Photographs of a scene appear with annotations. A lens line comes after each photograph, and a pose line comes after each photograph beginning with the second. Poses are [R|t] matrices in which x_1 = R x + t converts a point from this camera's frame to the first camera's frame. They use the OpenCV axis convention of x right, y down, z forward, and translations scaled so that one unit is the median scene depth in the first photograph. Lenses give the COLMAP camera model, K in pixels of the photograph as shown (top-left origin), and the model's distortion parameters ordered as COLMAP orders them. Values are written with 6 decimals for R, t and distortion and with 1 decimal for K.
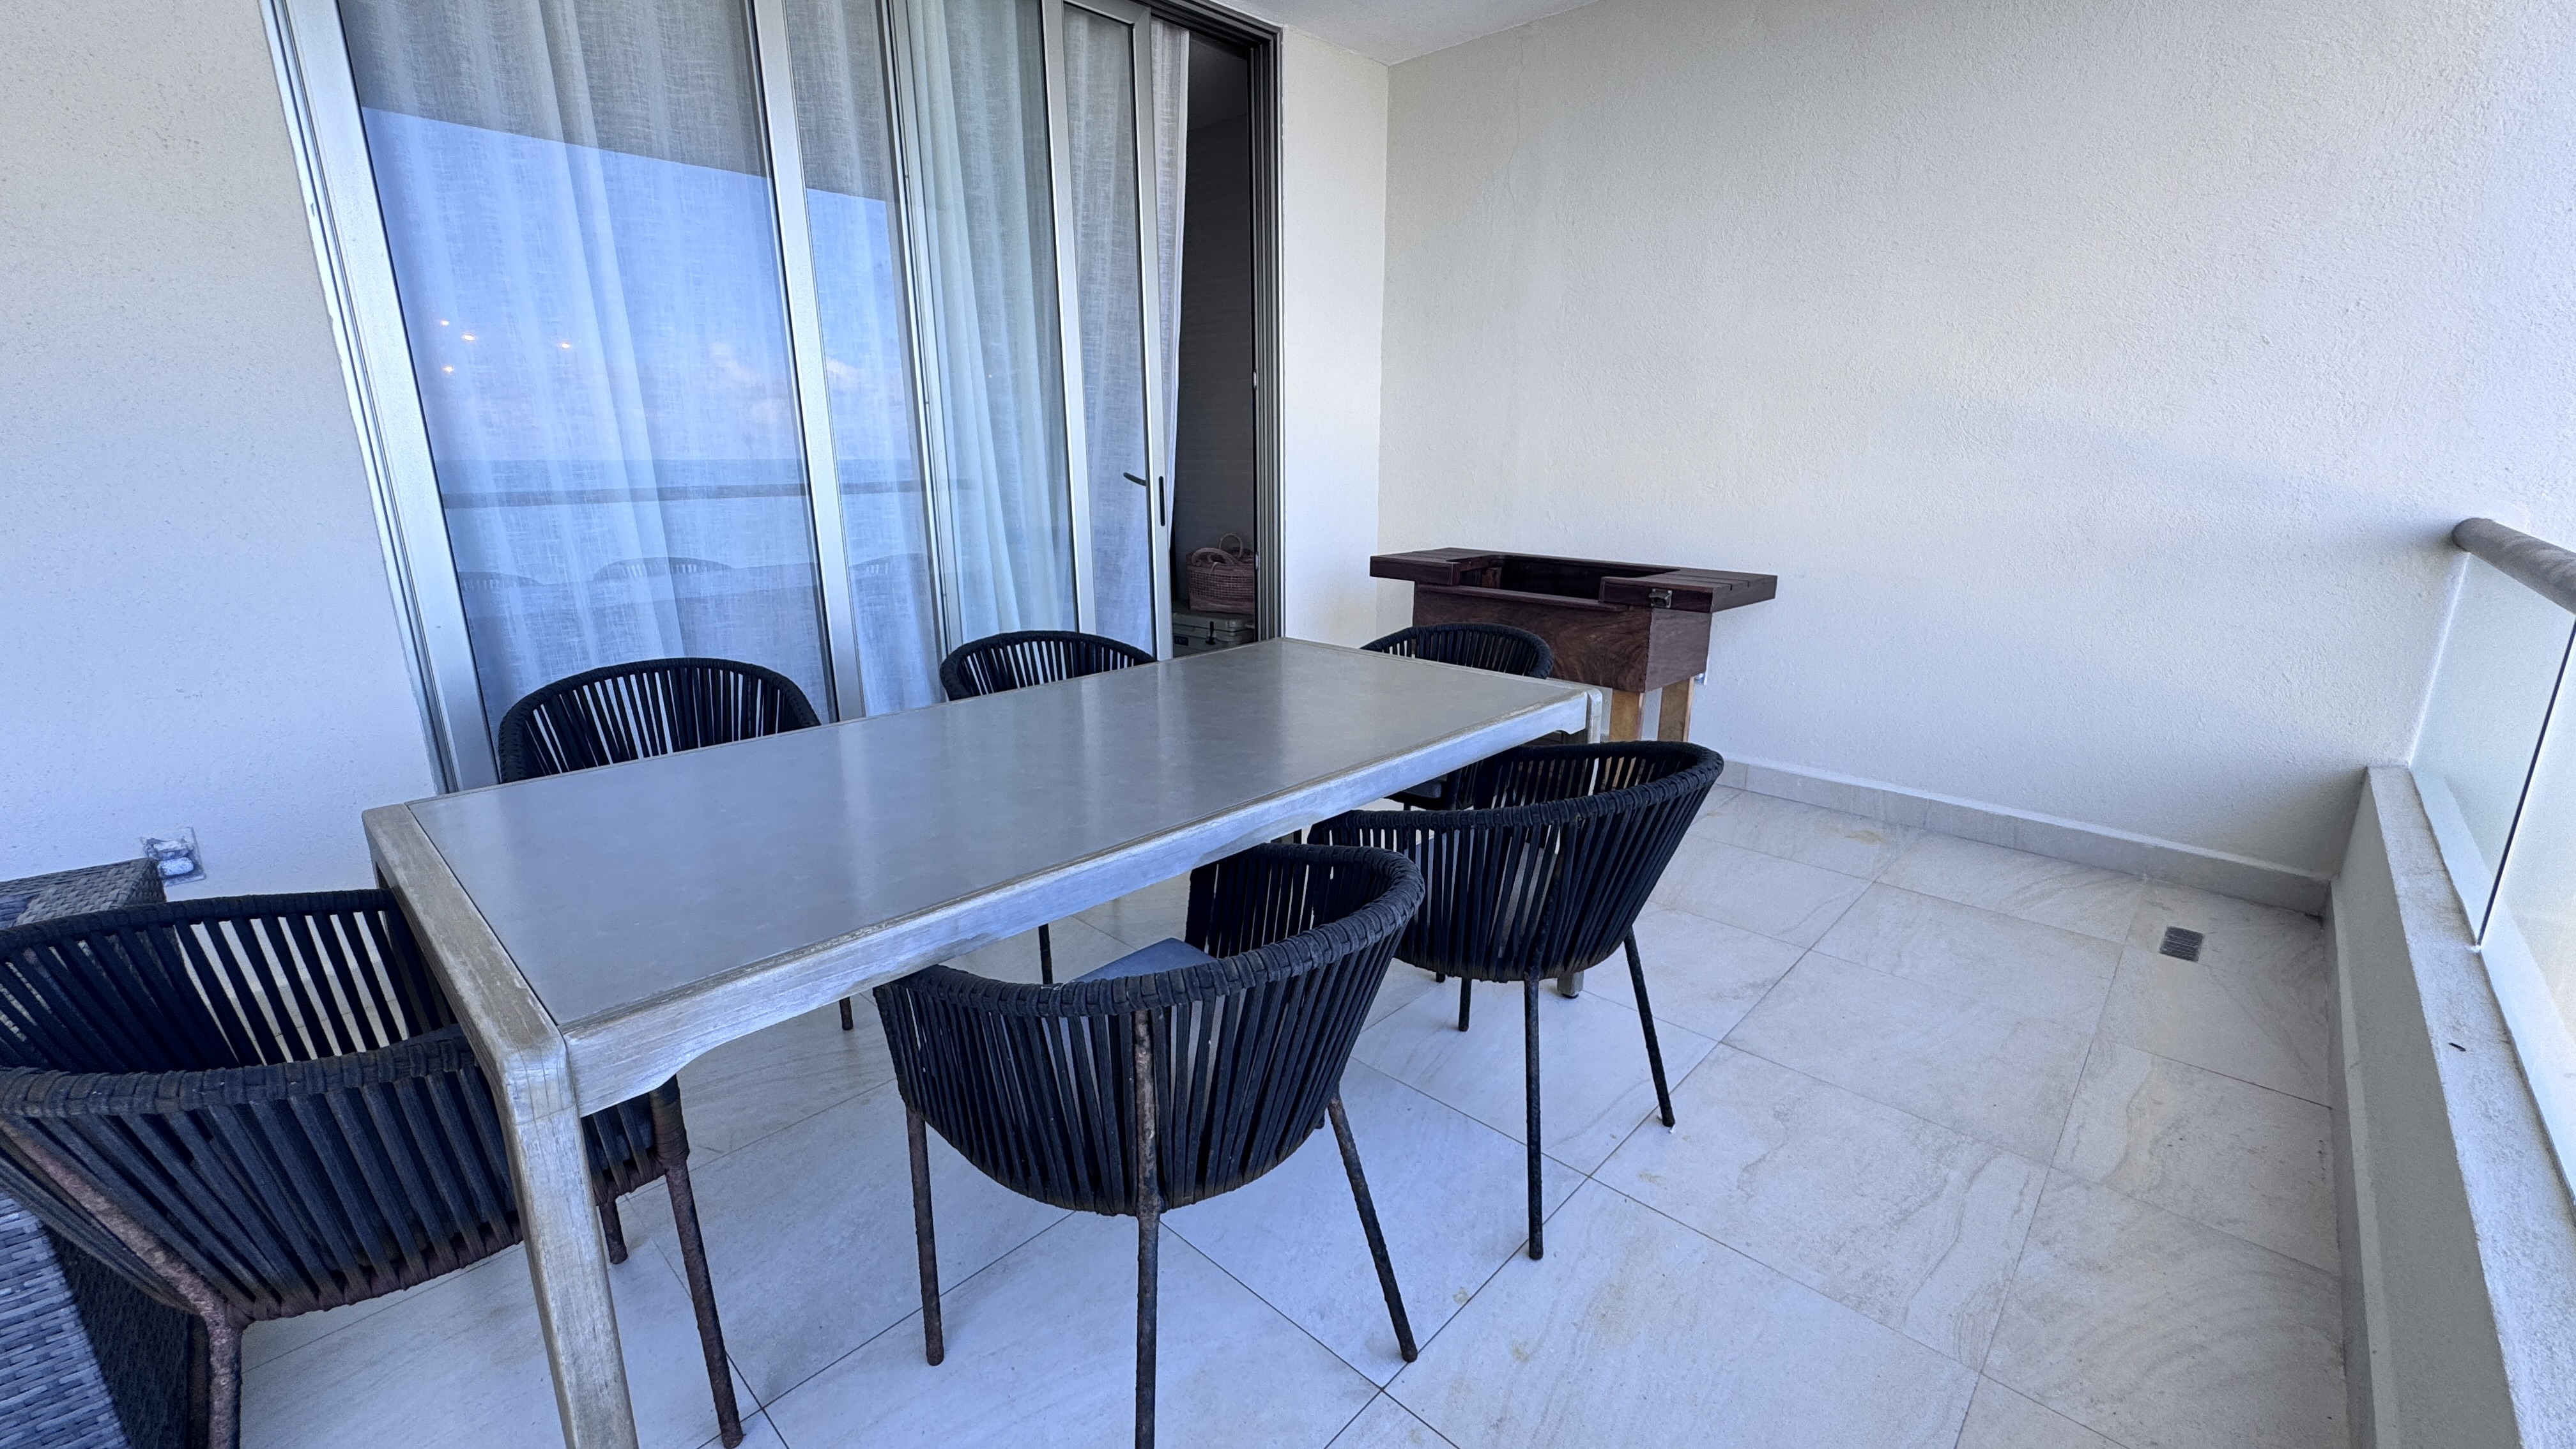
lens RADIAL K [[1034.3, 0, 1286.7], [0, 1034.3, 723.6], [0, 0, 1]] dist [-0.003993, 0.000111]
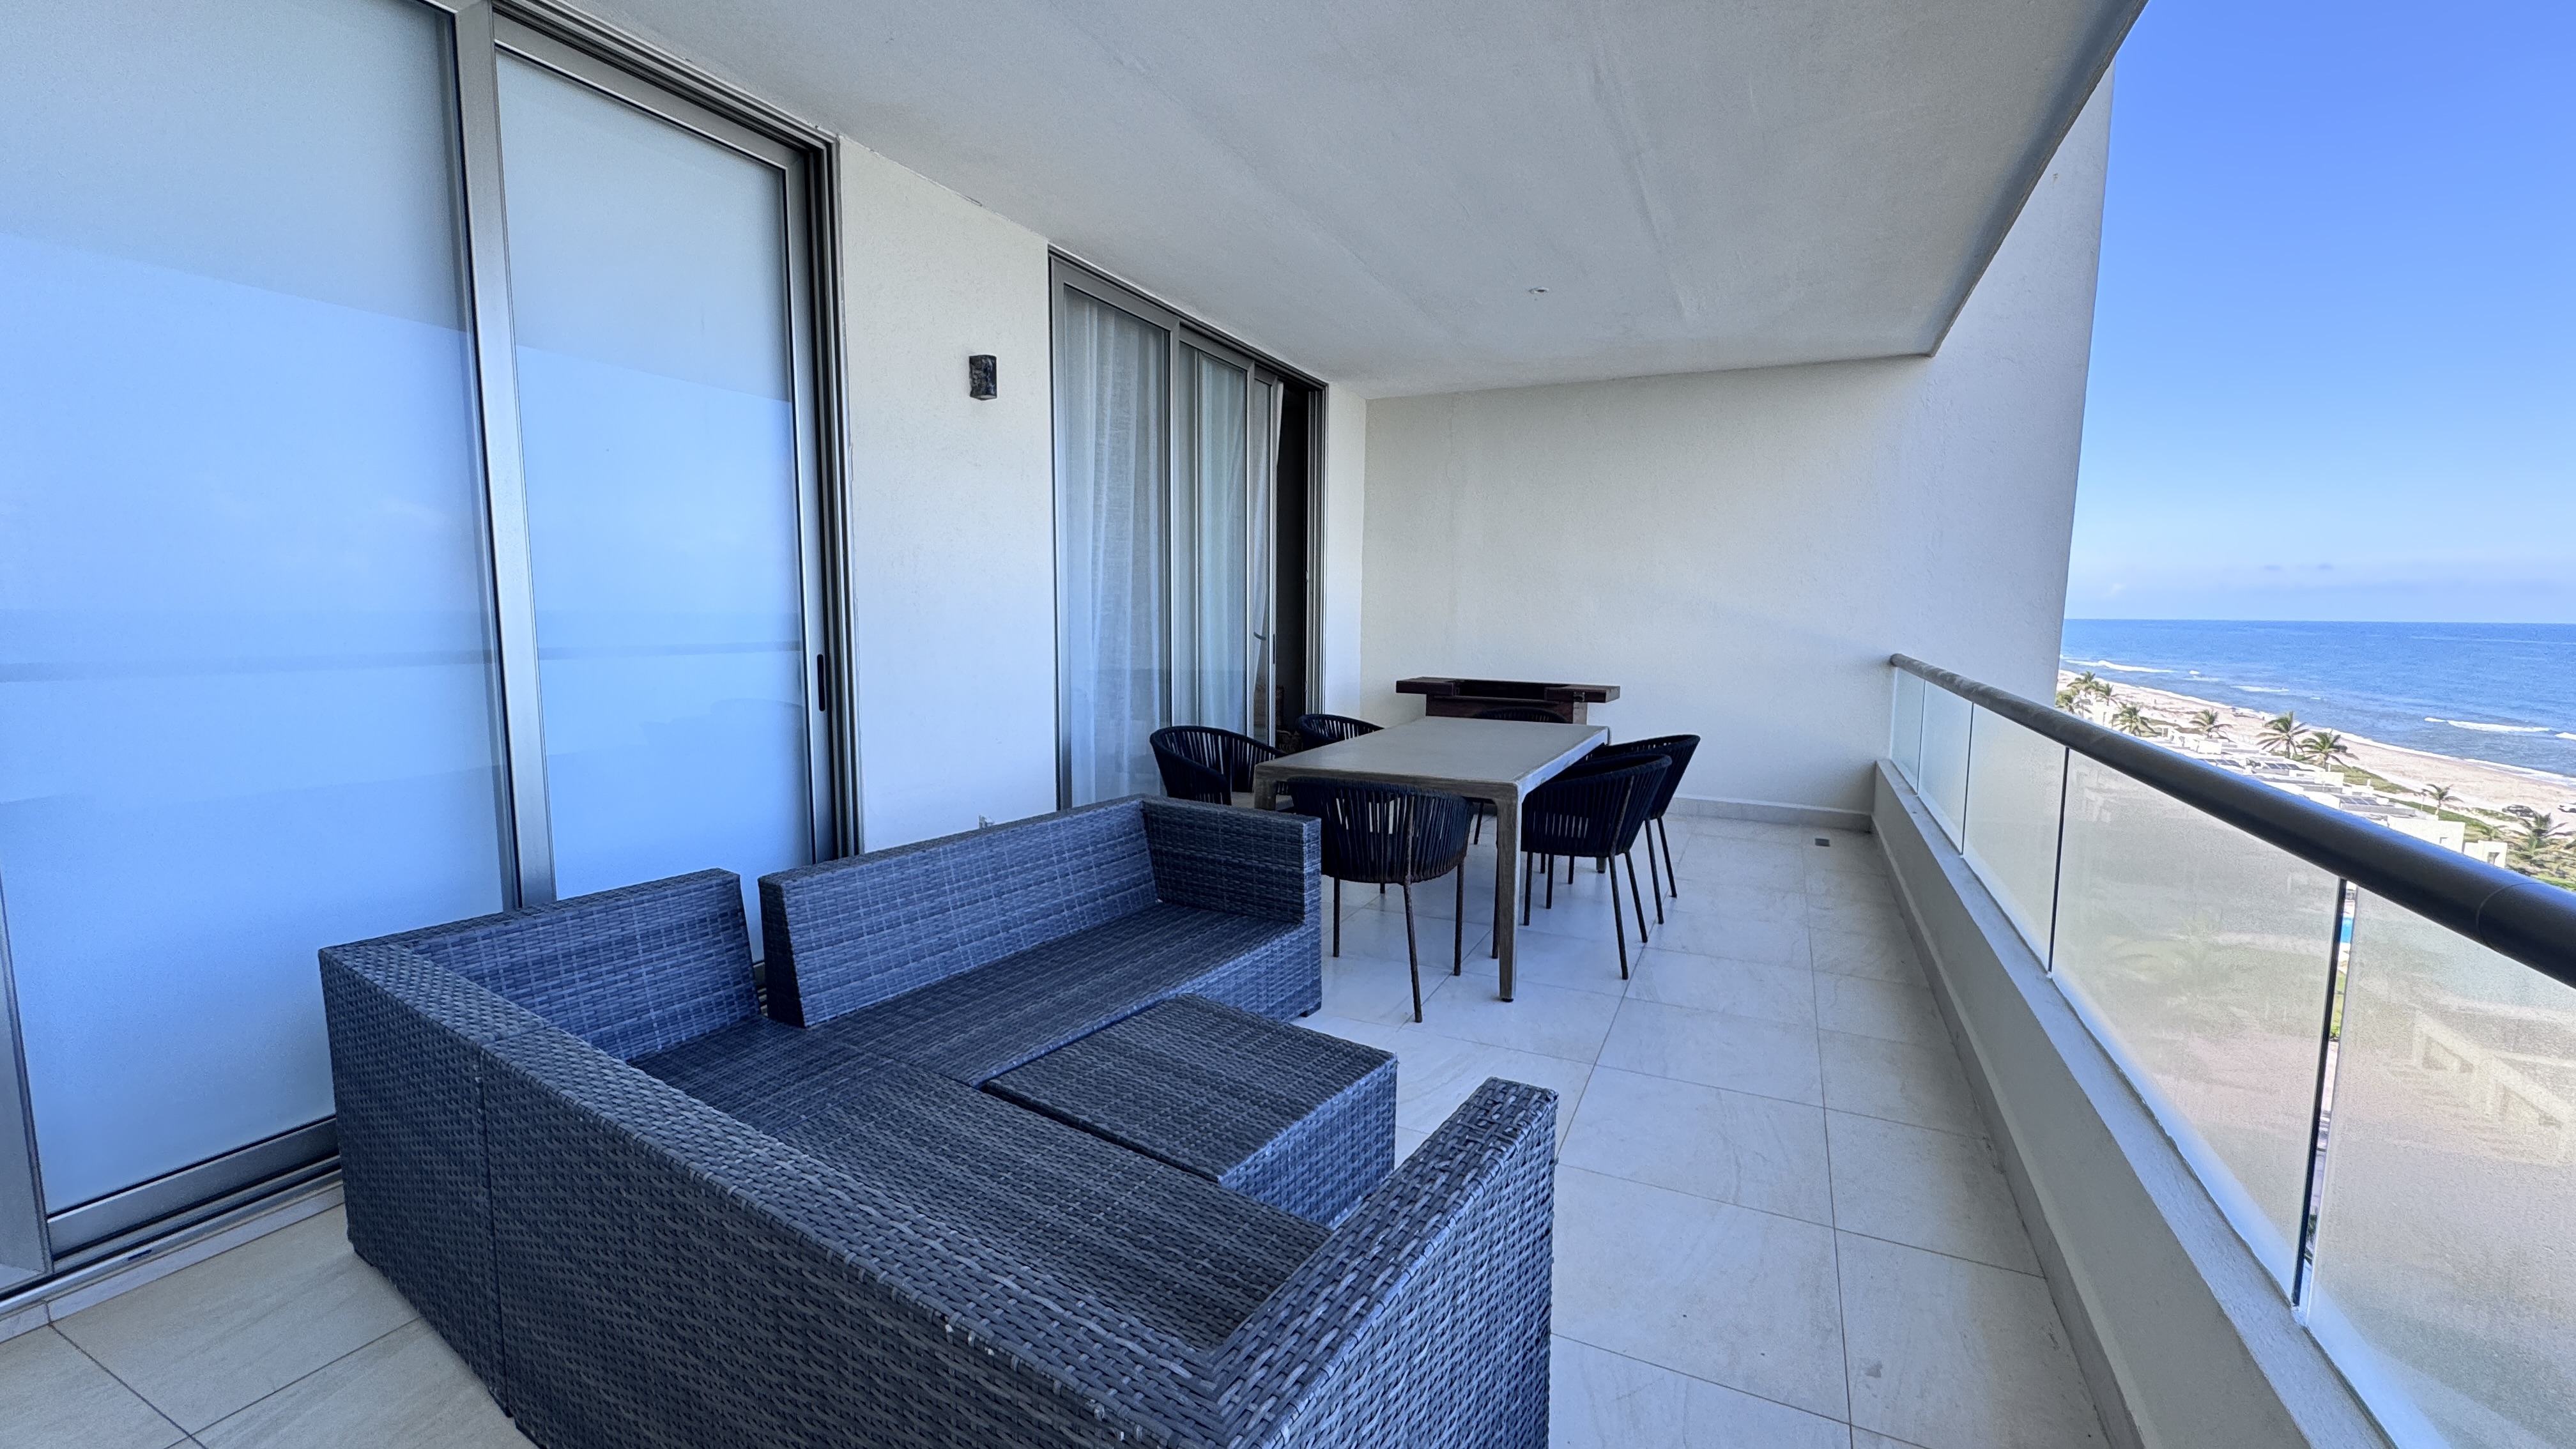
lens RADIAL K [[1034.3, 0, 1284.8], [0, 1034.3, 722.5], [0, 0, 1]] dist [-0.003993, 0.000111]
pose [[0.952398, -0.018075, 0.304320, -0.916012], [0.062556, 0.988585, -0.137060, 0.190691], [-0.298369, 0.149573, 0.942658, -0.799539]]
